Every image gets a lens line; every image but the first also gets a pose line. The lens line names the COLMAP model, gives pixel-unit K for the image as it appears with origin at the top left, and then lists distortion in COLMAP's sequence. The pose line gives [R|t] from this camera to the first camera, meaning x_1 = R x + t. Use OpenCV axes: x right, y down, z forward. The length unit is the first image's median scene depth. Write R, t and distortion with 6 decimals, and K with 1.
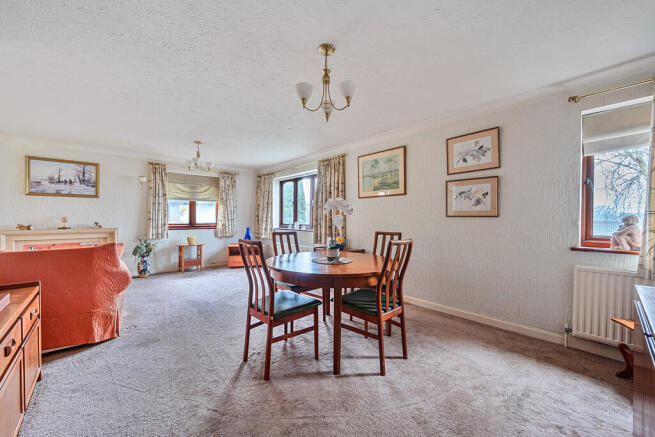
lens RADIAL K [[257.0, 0, 326.8], [0, 257.0, 220.8], [0, 0, 1]] dist [-0.000618, -0.000057]
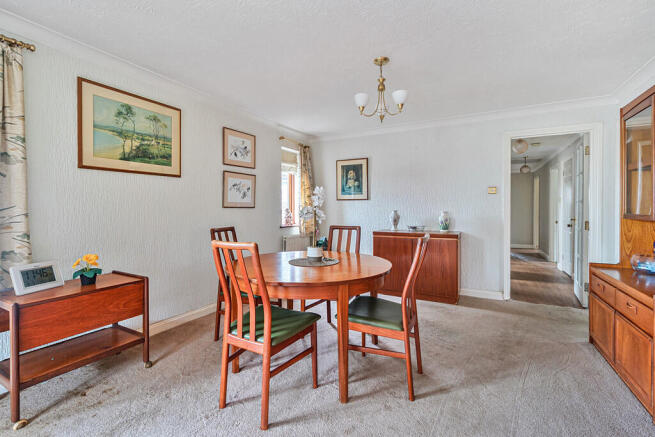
lens RADIAL K [[290.7, 0, 325.6], [0, 290.7, 211.7], [0, 0, 1]] dist [-0.002506, -0.000063]
pose [[-0.331933, -0.012425, 0.943221, -0.549968], [0.011818, 0.999780, 0.017329, -0.012906], [-0.943229, 0.016899, -0.331714, 0.807778]]
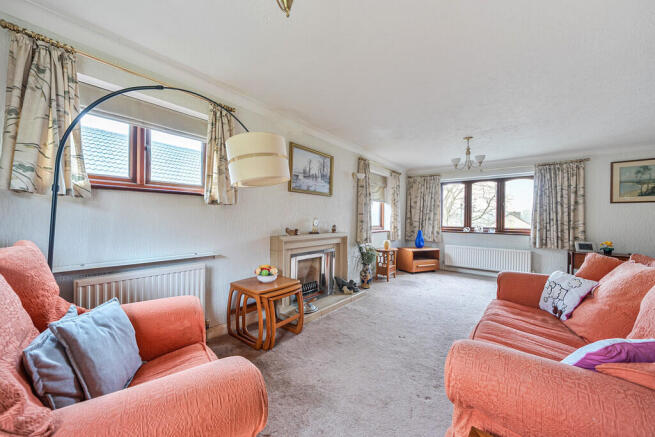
lens RADIAL K [[249.4, 0, 326.7], [0, 249.4, 217.8], [0, 0, 1]] dist [0.009637, 0.000391]
pose [[0.985249, 0.009276, 0.170876, -1.228582], [-0.007394, 0.999905, -0.011650, -0.010577], [-0.170968, 0.010215, 0.985224, 0.224175]]
